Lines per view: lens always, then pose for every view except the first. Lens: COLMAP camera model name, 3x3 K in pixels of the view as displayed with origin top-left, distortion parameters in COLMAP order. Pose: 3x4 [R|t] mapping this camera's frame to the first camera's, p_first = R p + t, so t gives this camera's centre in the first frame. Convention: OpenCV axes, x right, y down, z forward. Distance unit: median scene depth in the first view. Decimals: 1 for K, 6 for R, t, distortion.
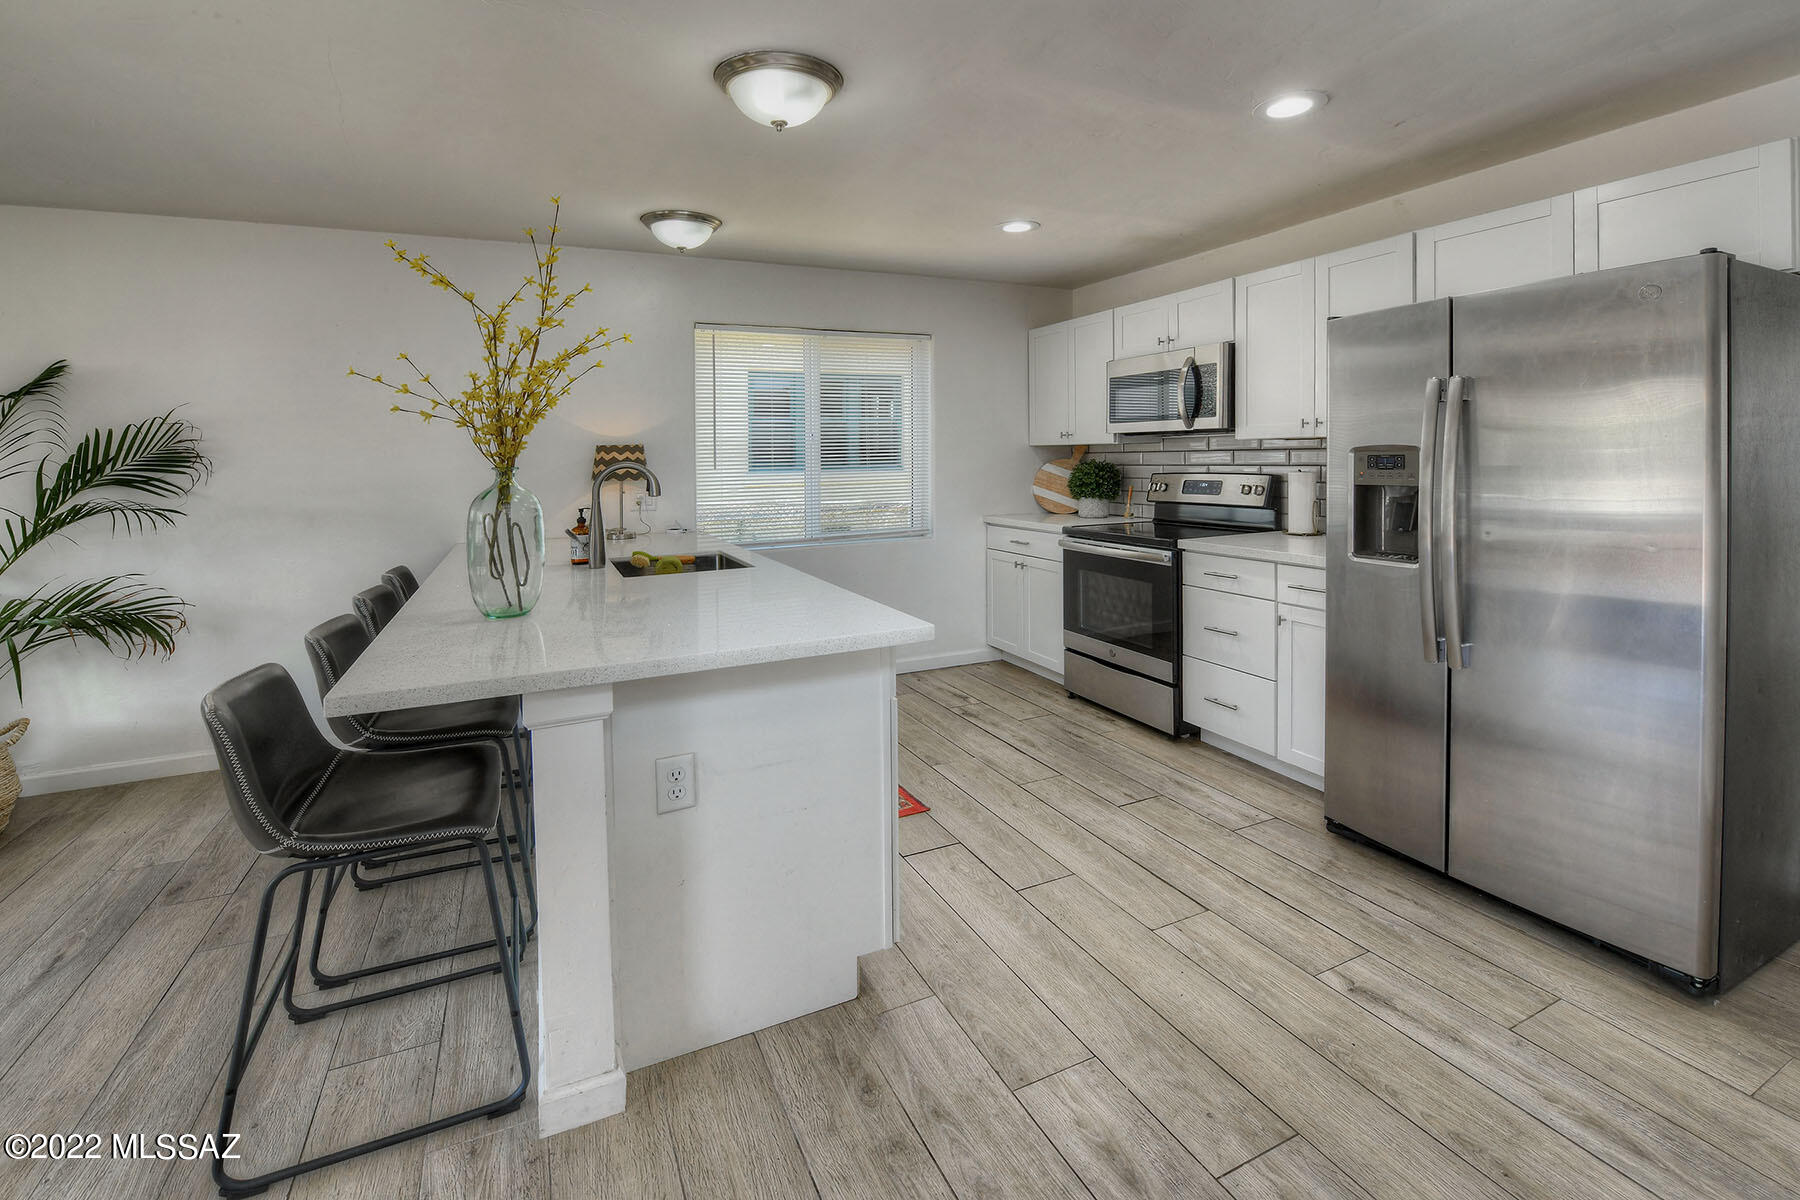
lens RADIAL K [[772.8, 0, 912.3], [0, 772.8, 569.3], [0, 0, 1]] dist [-0.005797, -0.000534]
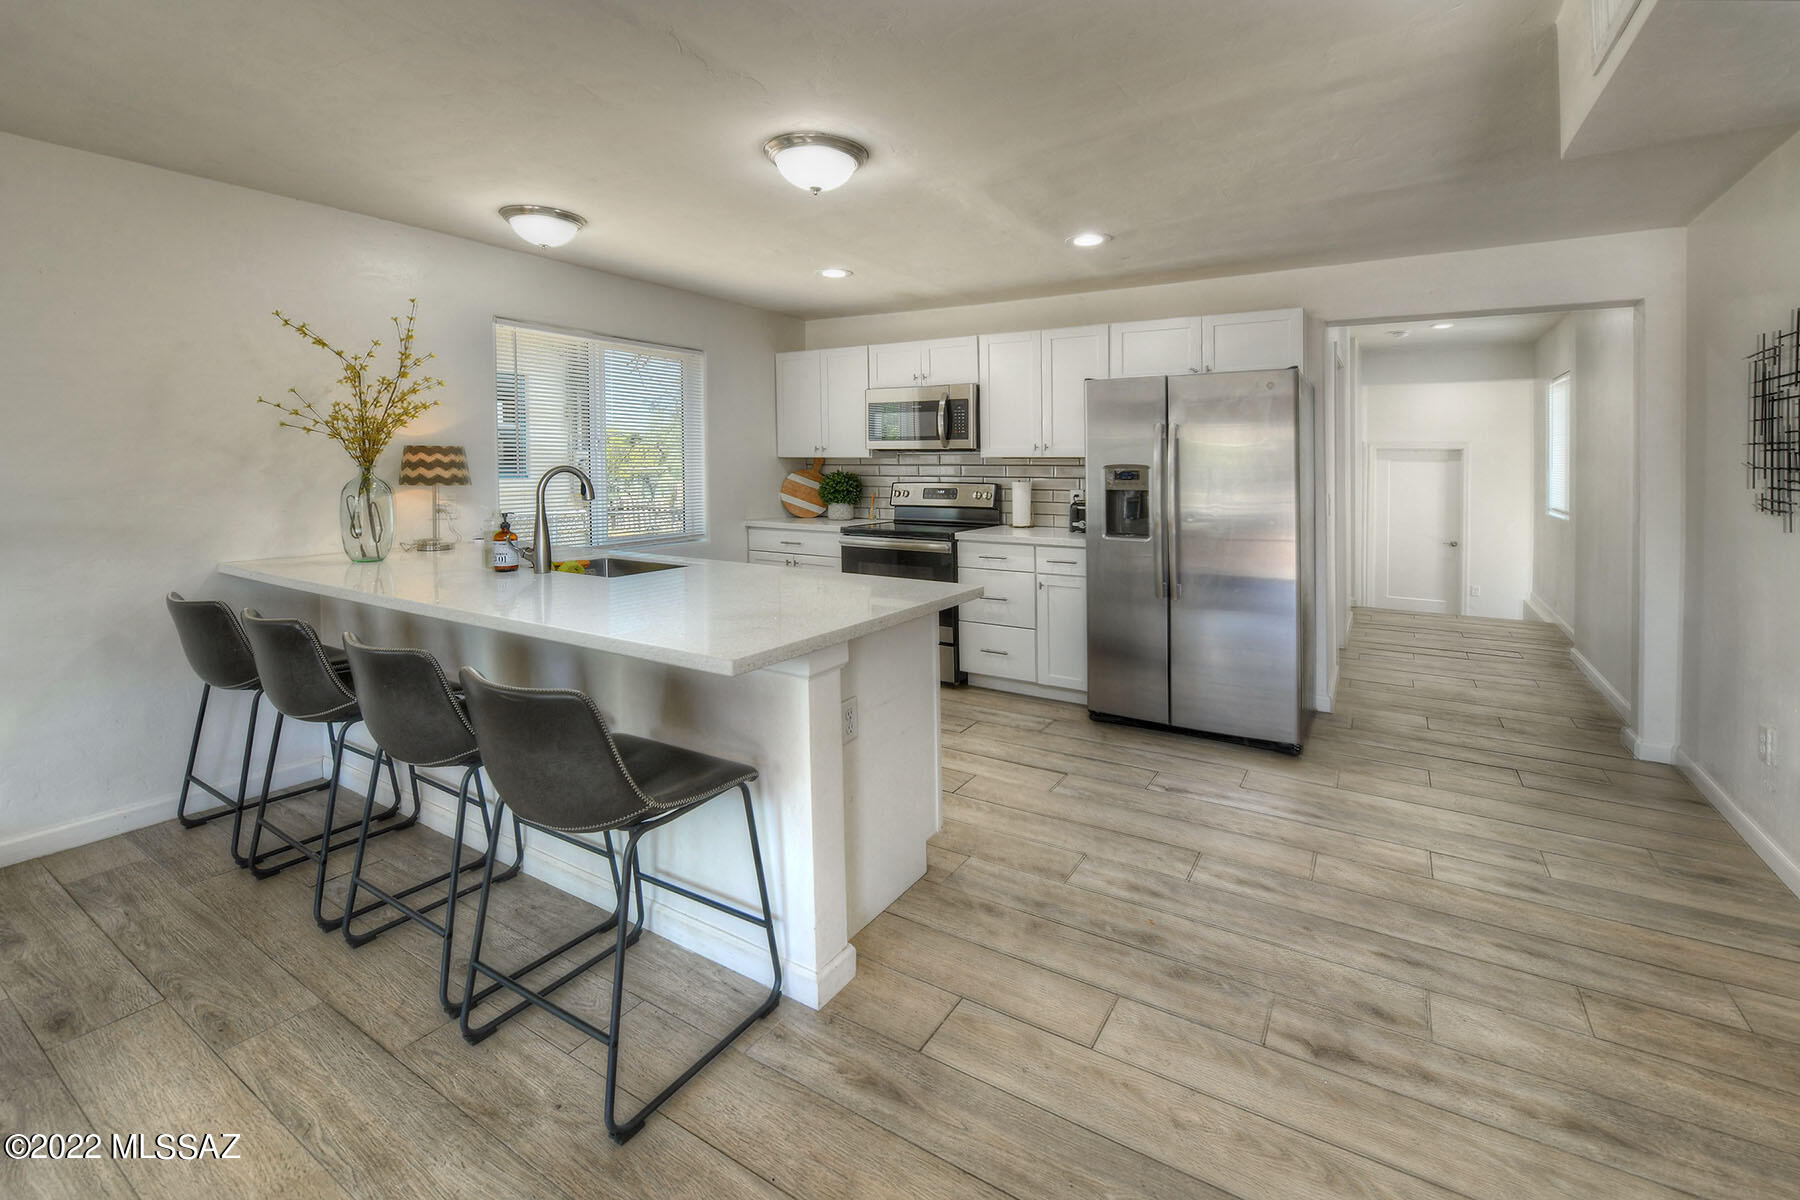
lens RADIAL K [[775.9, 0, 900.0], [0, 775.9, 600.0], [0, 0, 1]] dist [0.000897, -0.000130]
pose [[0.838886, -0.073811, 0.539279, -0.452595], [0.061316, 0.997271, 0.041114, 0.015638], [-0.540842, -0.001423, 0.841123, -0.059631]]
